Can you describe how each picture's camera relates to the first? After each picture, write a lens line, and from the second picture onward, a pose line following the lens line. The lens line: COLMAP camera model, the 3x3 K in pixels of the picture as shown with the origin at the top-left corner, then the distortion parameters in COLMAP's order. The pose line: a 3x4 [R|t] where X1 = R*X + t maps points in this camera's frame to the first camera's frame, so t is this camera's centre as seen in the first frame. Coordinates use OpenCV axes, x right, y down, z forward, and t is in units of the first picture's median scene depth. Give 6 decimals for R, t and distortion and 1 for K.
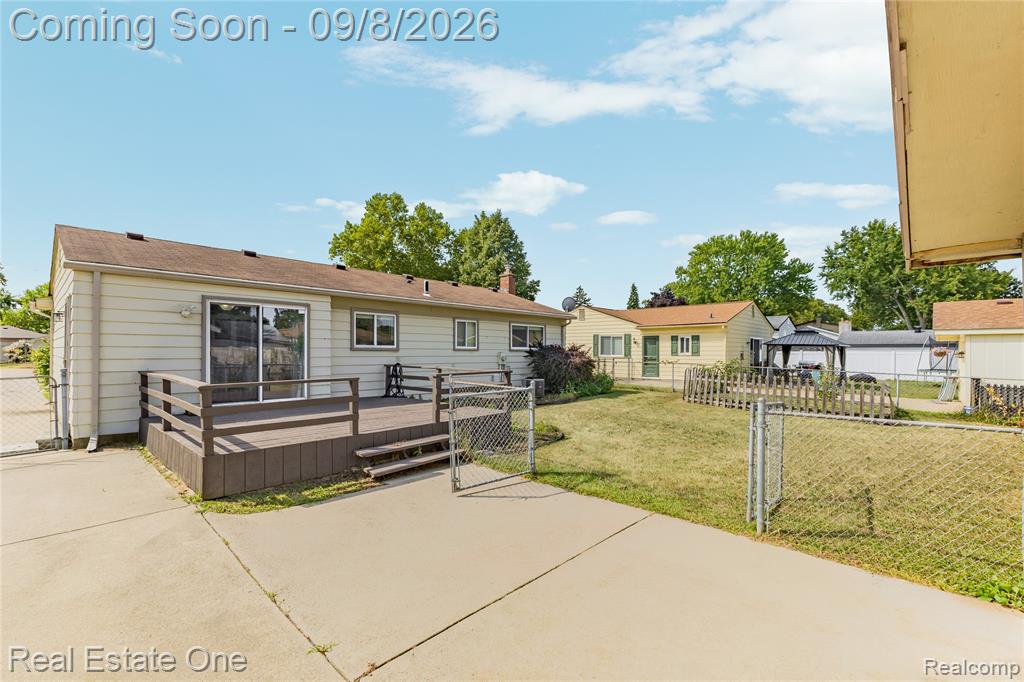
lens RADIAL K [[438.6, 0, 502.2], [0, 438.6, 356.3], [0, 0, 1]] dist [0.000625, -0.000336]
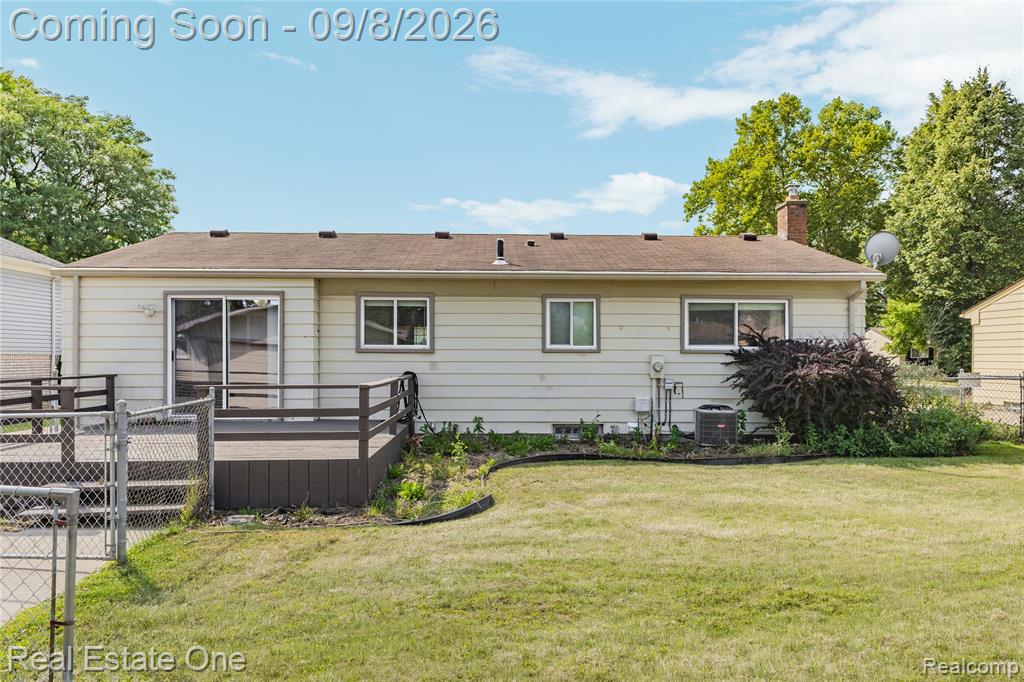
lens RADIAL K [[670.2, 0, 500.8], [0, 670.2, 365.9], [0, 0, 1]] dist [-0.006756, -0.002495]
pose [[0.699198, 0.003509, -0.714919, 0.148257], [-0.008373, 0.999960, -0.003280, 0.002527], [0.714879, 0.008280, 0.699199, 0.101325]]
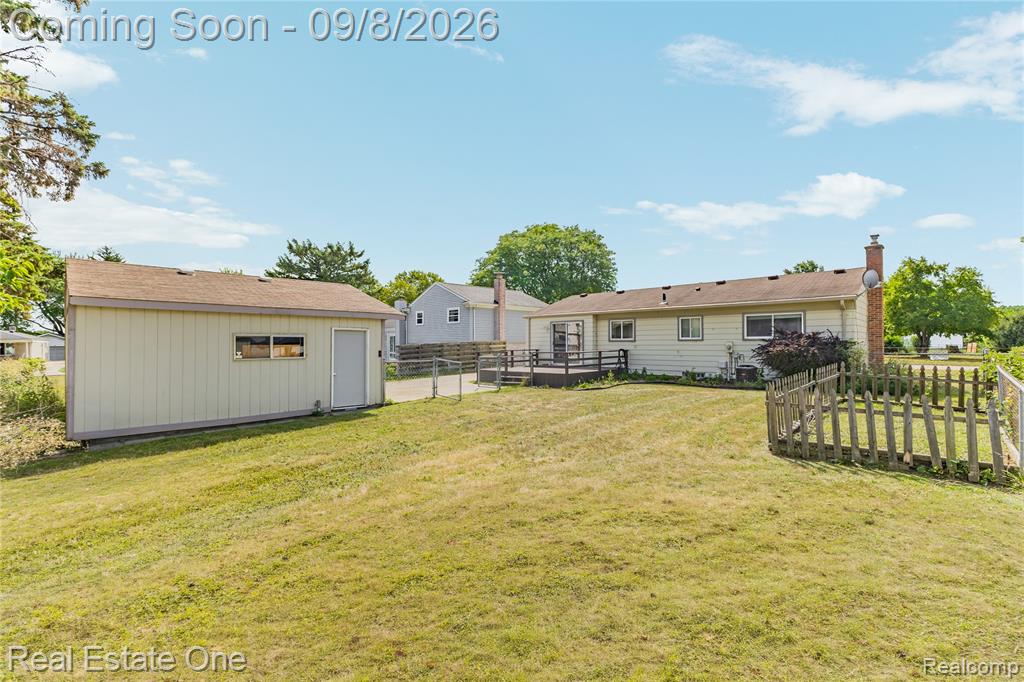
lens RADIAL K [[438.6, 0, 518.4], [0, 438.6, 339.0], [0, 0, 1]] dist [0.000625, -0.000336]
pose [[-0.002479, -0.015128, -0.999882, 0.376115], [-0.008739, 0.999848, -0.015105, 0.001790], [0.999959, 0.008701, -0.002611, 0.154749]]
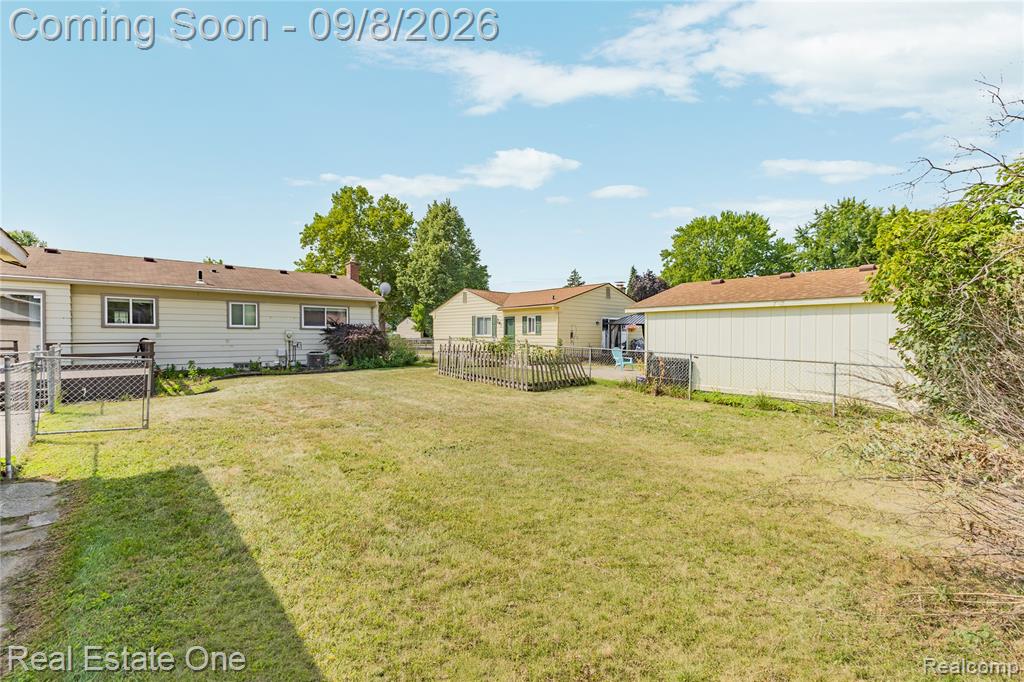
lens RADIAL K [[438.6, 0, 511.4], [0, 438.6, 340.6], [0, 0, 1]] dist [0.000625, -0.000336]
pose [[0.996776, -0.001940, -0.080207, 0.227872], [0.001897, 0.999998, -0.000610, 0.006632], [0.080208, 0.000456, 0.996778, -0.037558]]
